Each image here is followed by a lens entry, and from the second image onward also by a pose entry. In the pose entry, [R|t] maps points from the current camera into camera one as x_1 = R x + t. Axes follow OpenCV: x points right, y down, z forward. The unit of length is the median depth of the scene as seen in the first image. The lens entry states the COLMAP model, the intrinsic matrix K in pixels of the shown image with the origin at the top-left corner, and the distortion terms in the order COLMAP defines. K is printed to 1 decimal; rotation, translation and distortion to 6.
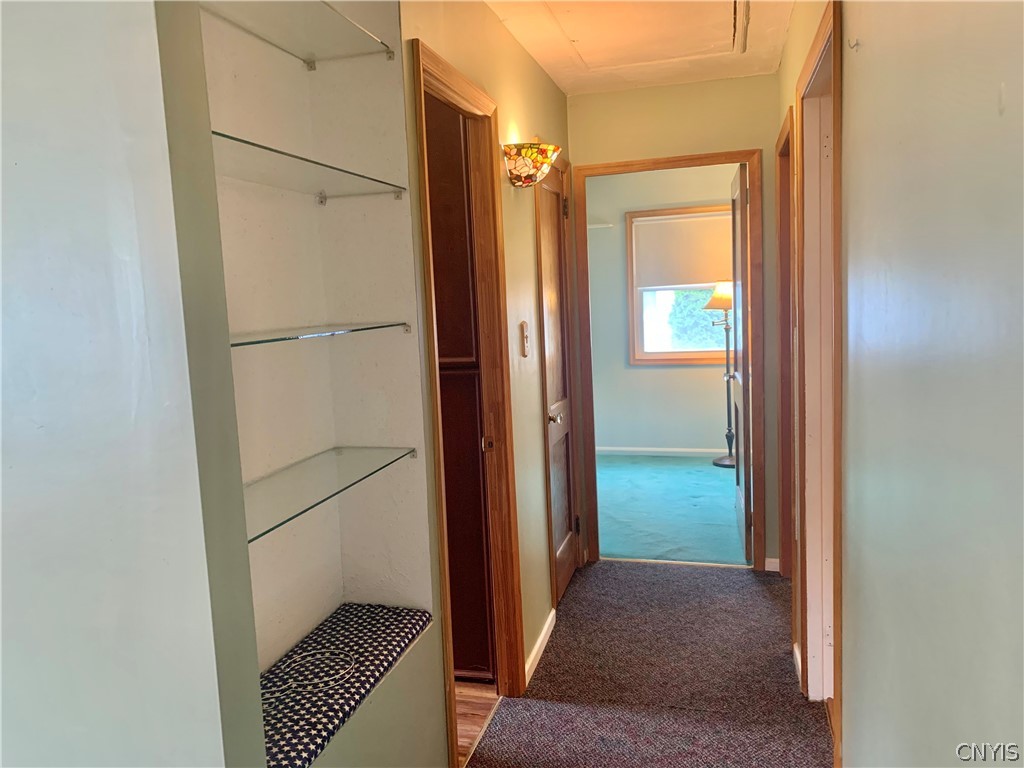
lens RADIAL K [[786.7, 0, 510.0], [0, 786.7, 380.0], [0, 0, 1]] dist [0.040685, -0.040705]
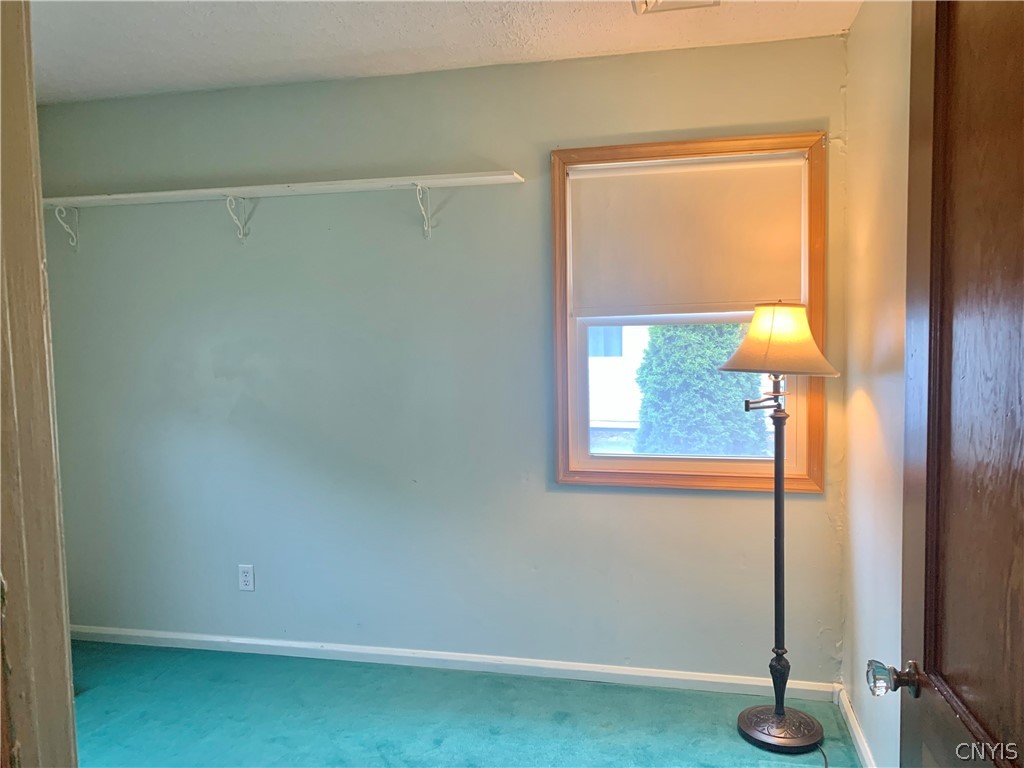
lens RADIAL K [[786.7, 0, 513.1], [0, 786.7, 386.1], [0, 0, 1]] dist [0.040685, -0.040705]
pose [[0.998601, 0.024365, 0.046932, 0.102787], [-0.022667, 0.999081, -0.036384, -0.058399], [-0.047776, 0.035270, 0.998235, 0.534369]]
